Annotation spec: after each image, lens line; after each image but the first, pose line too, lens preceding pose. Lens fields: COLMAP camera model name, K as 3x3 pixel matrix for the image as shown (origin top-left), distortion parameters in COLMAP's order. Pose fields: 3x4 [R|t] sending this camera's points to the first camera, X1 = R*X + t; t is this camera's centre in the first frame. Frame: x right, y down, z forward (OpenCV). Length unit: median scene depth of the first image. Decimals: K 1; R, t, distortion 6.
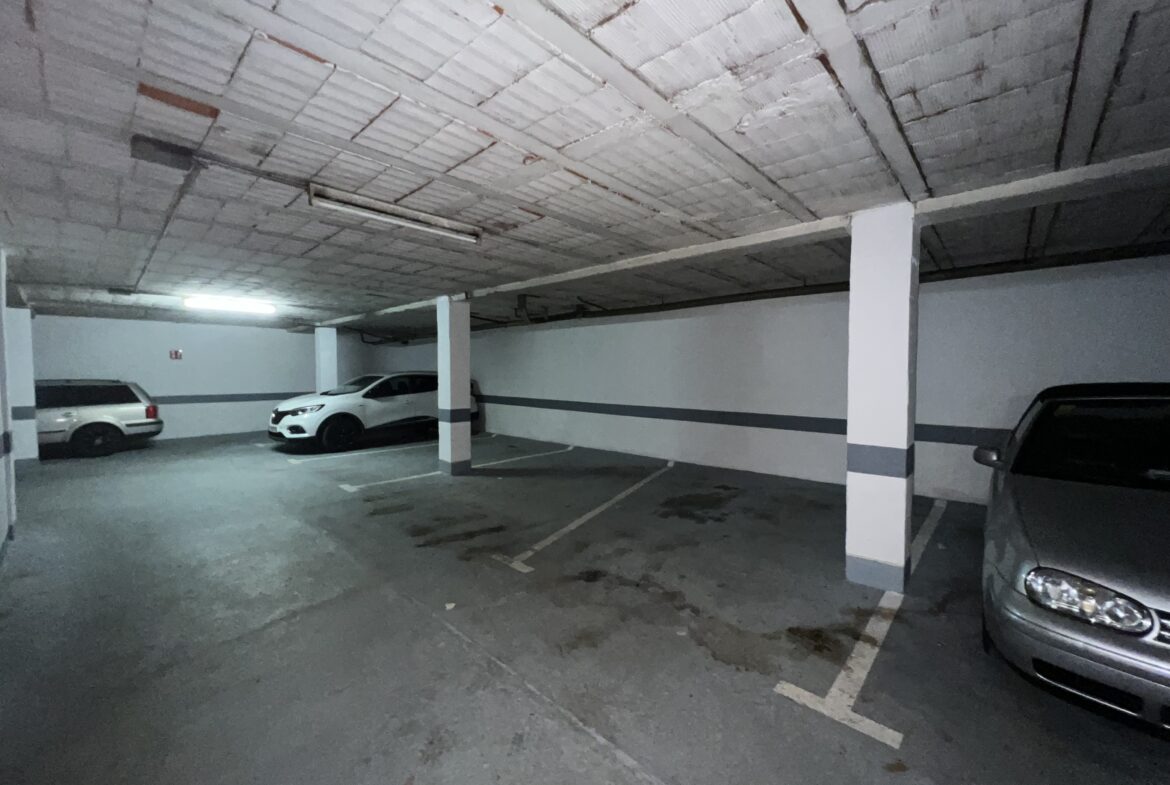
lens RADIAL K [[466.2, 0, 582.7], [0, 466.2, 389.4], [0, 0, 1]] dist [-0.000883, 0.000798]
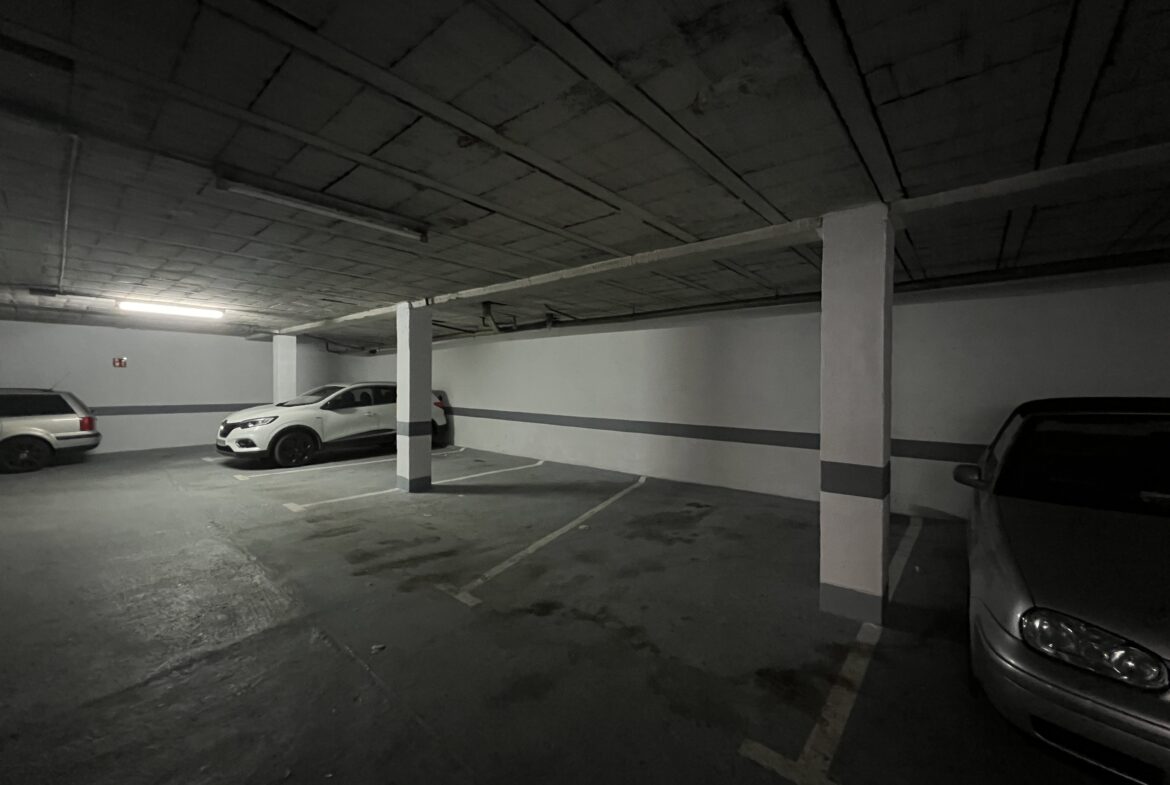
lens RADIAL K [[466.2, 0, 582.8], [0, 466.2, 389.5], [0, 0, 1]] dist [-0.000883, 0.000798]
pose [[0.999097, 0.006002, 0.042064, 0.054867], [-0.004869, 0.999624, -0.026982, 0.000923], [-0.042210, 0.026753, 0.998751, 0.089448]]
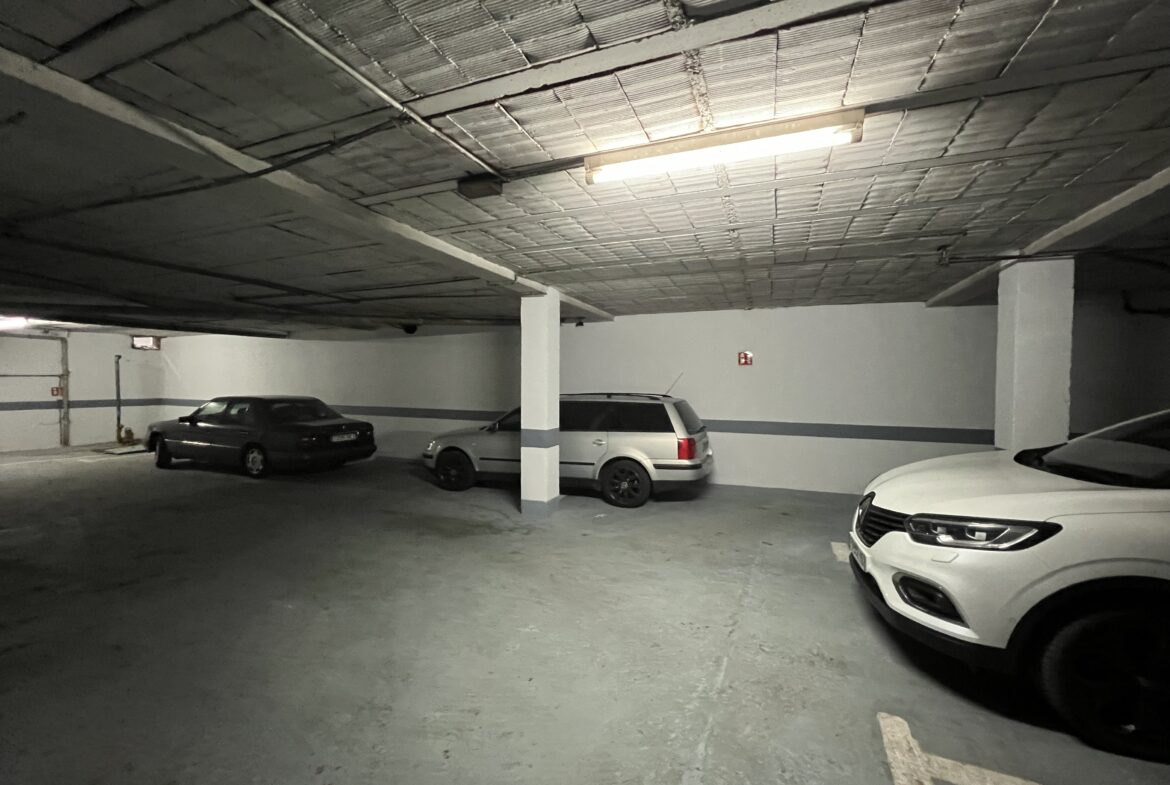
lens RADIAL K [[466.2, 0, 586.6], [0, 466.2, 383.1], [0, 0, 1]] dist [-0.000883, 0.000798]
pose [[0.356128, 0.005760, -0.934419, -1.110797], [-0.050306, 0.998649, -0.013017, -0.067772], [0.933082, 0.051643, 0.355937, 1.831831]]
